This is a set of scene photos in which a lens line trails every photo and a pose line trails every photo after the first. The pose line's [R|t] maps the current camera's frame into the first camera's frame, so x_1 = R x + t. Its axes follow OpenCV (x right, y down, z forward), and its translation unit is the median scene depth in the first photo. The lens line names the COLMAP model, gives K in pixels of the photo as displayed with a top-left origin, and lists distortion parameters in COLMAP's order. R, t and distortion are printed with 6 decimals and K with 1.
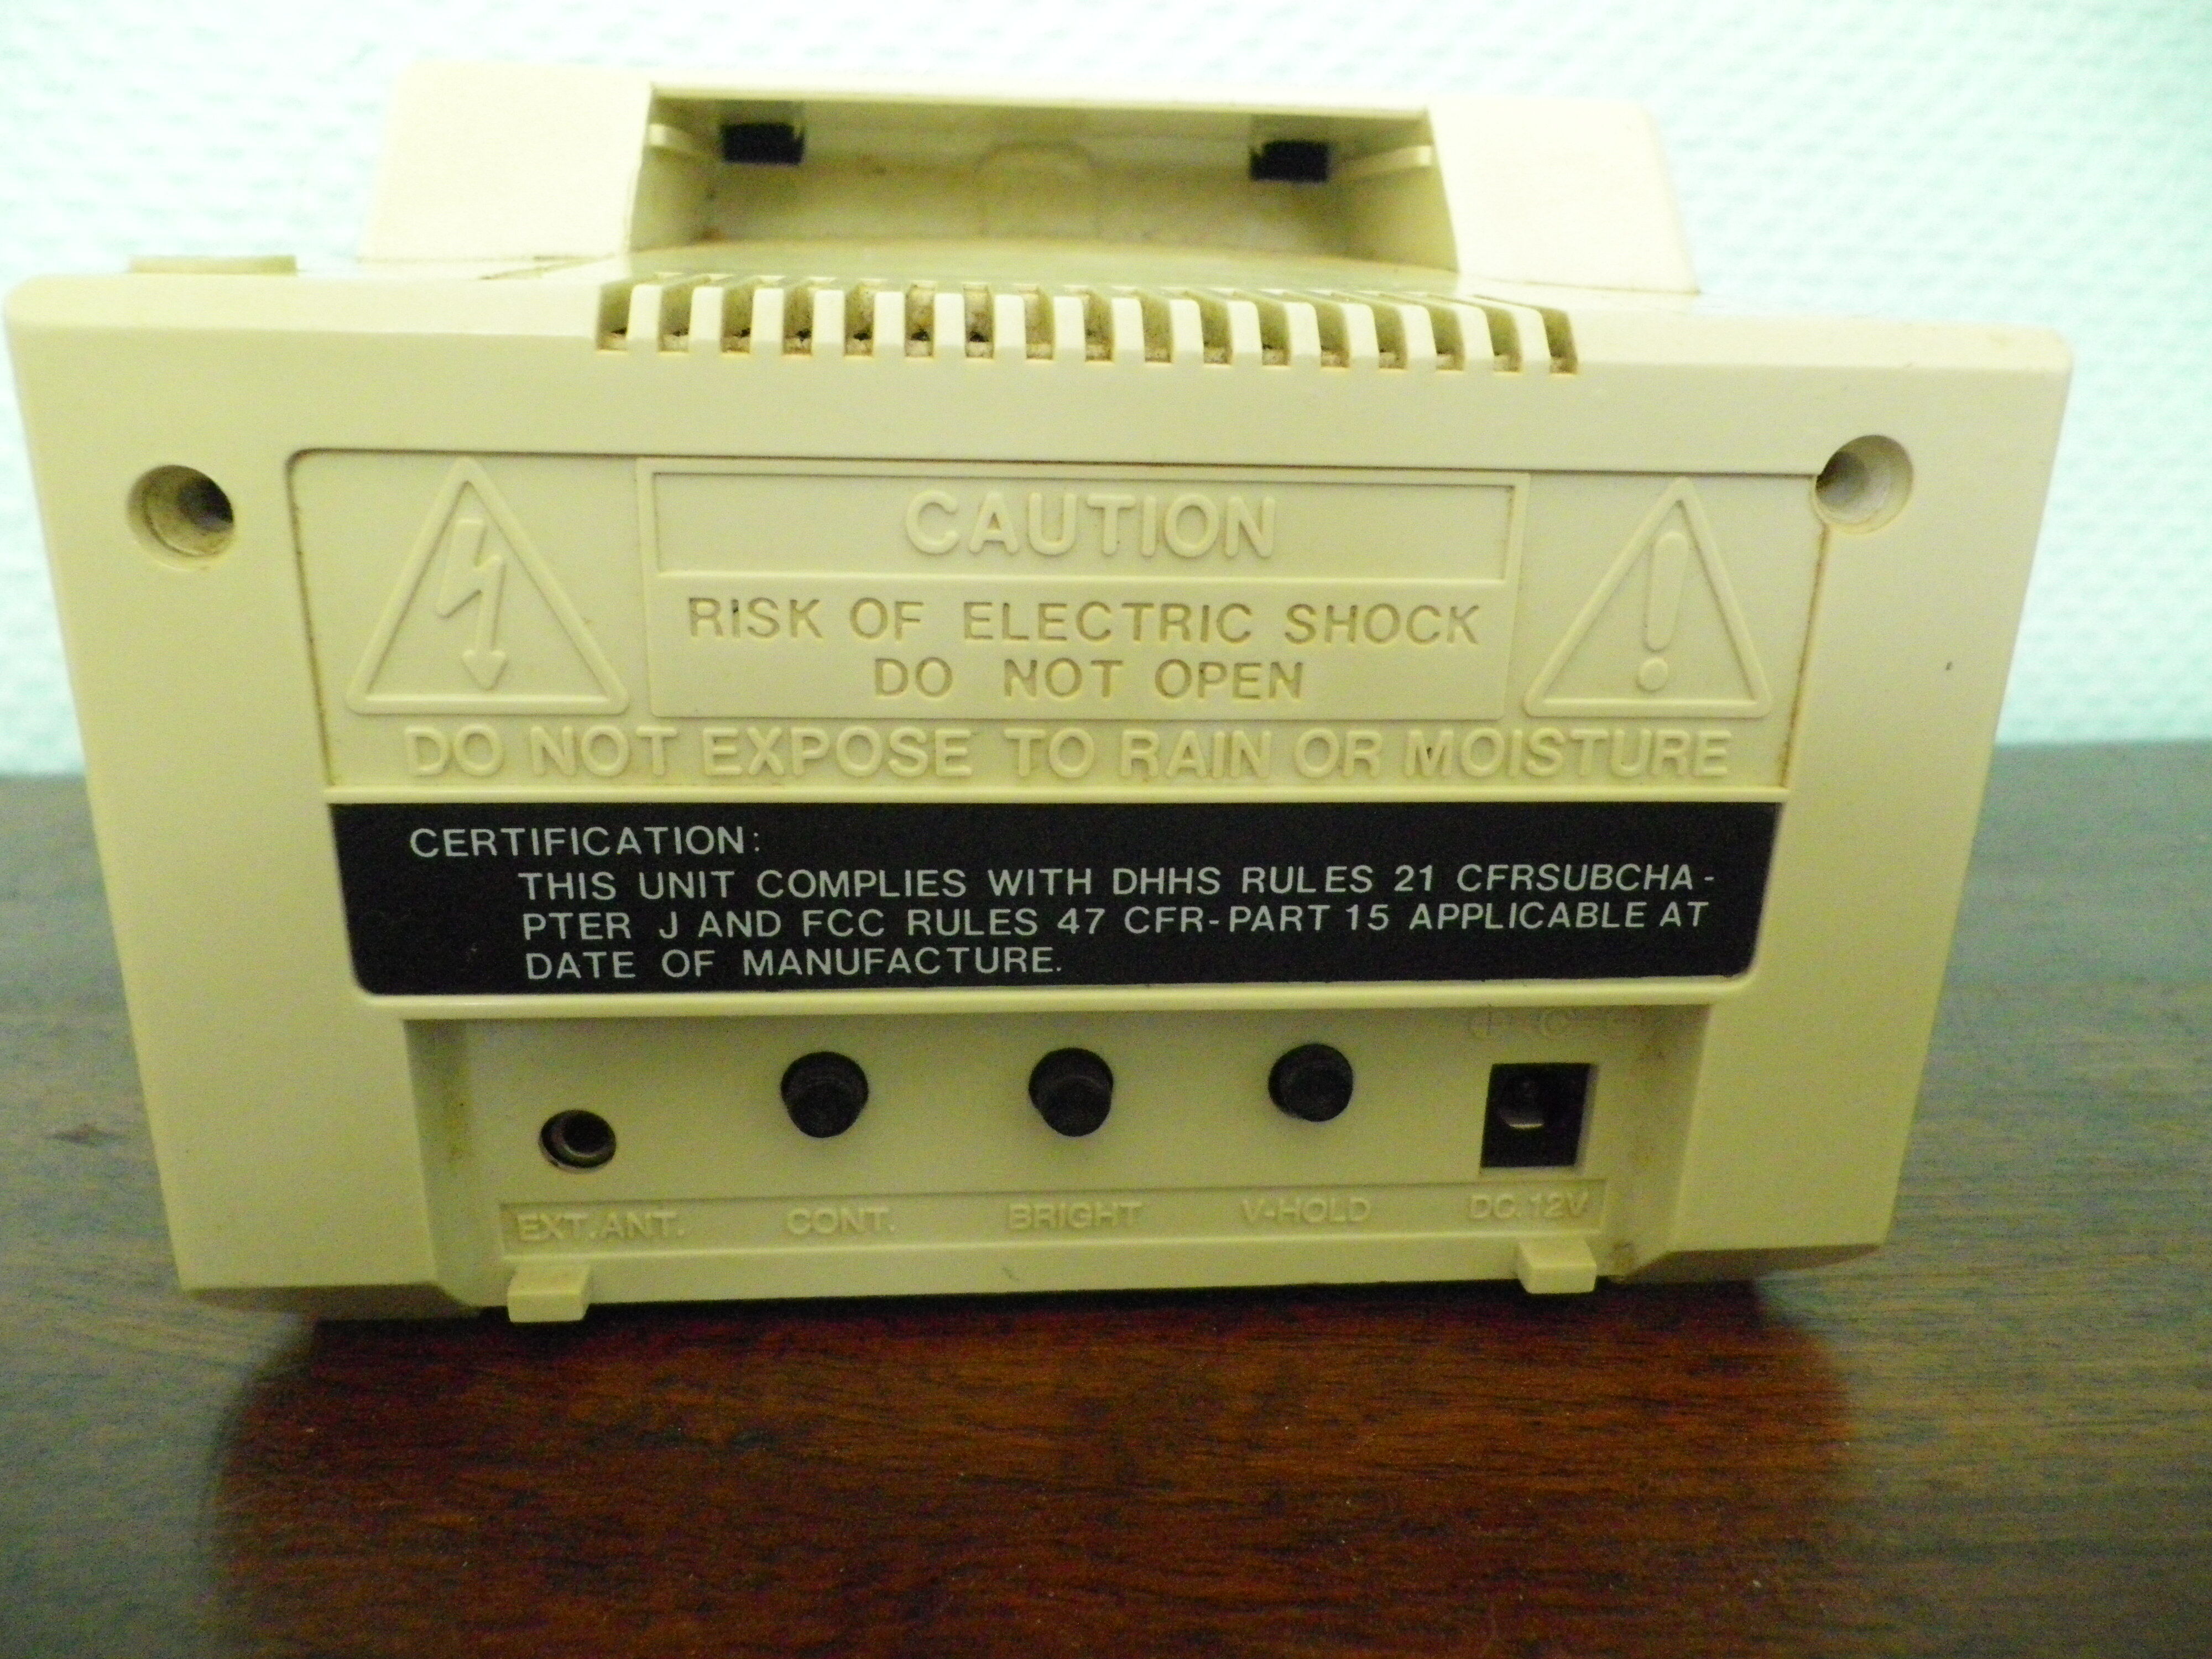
lens RADIAL K [[1670.5, 0, 1106.0], [0, 1670.5, 829.5], [0, 0, 1]] dist [-0.007229, 0.004327]
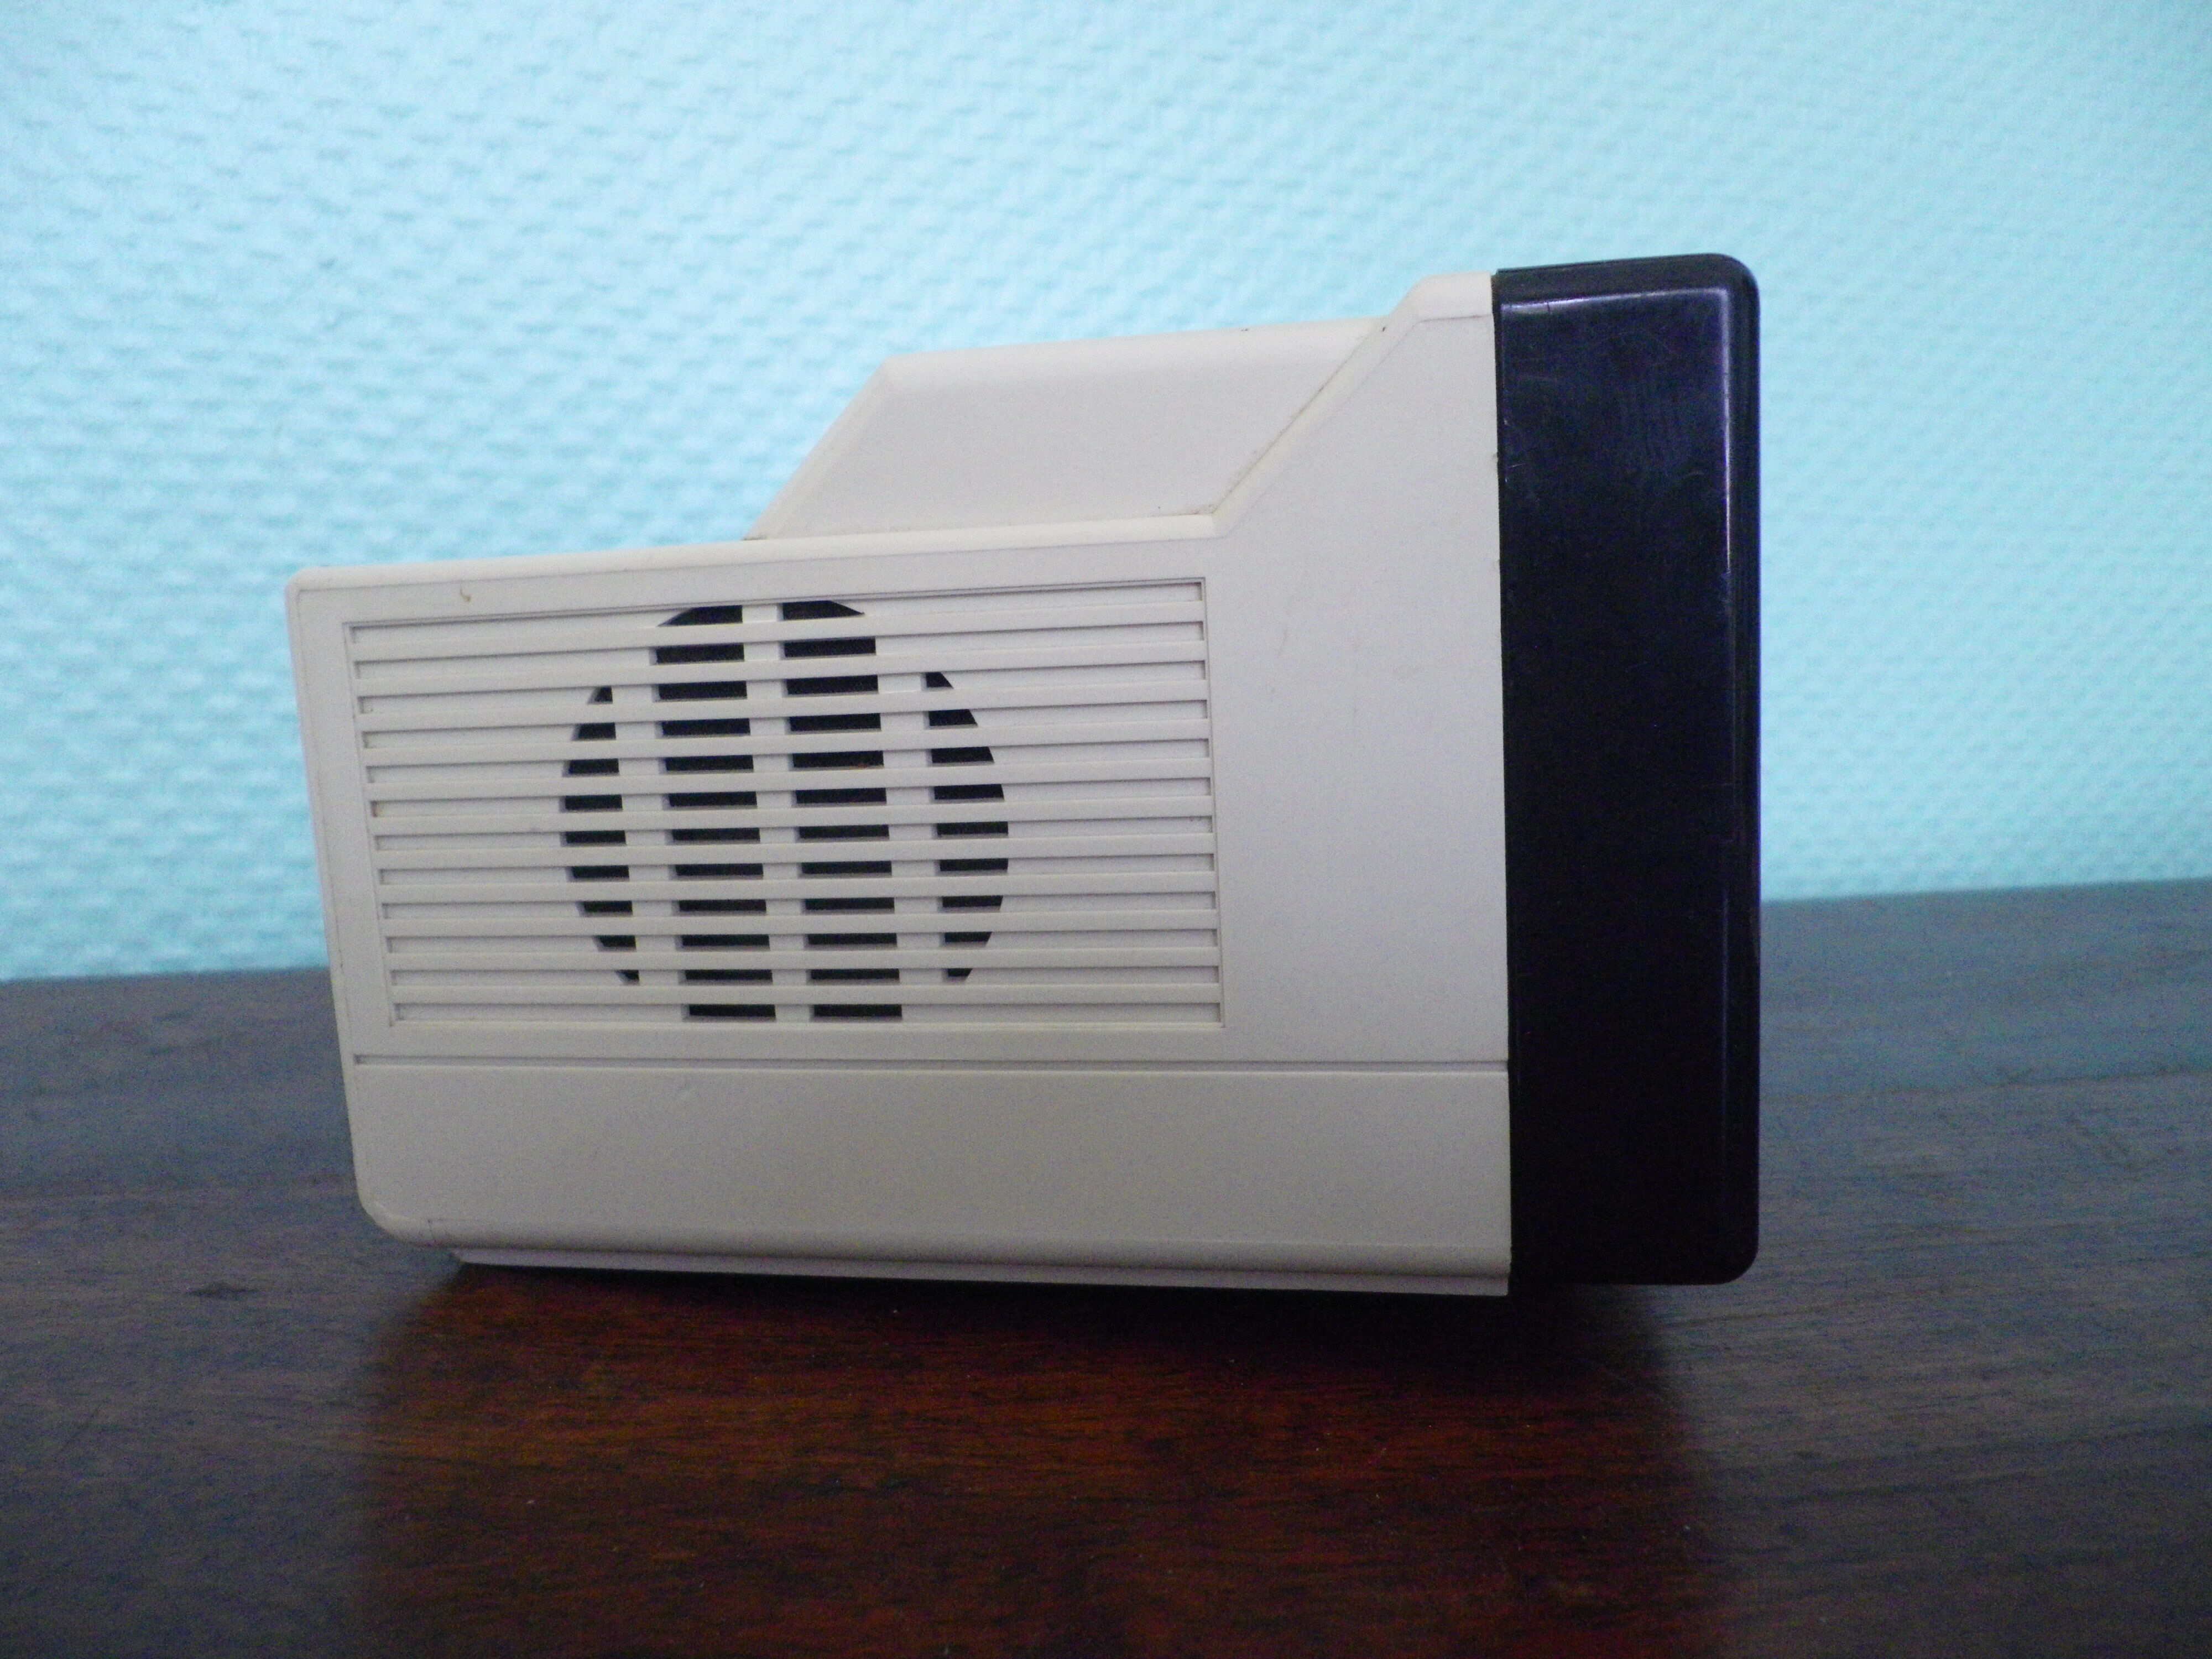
lens RADIAL K [[1670.5, 0, 1106.0], [0, 1670.5, 829.5], [0, 0, 1]] dist [-0.007229, 0.004327]
pose [[0.992760, -0.022389, 0.118007, -0.184288], [0.035049, 0.993713, -0.106331, 0.018279], [-0.114884, 0.109697, 0.987303, -0.277923]]
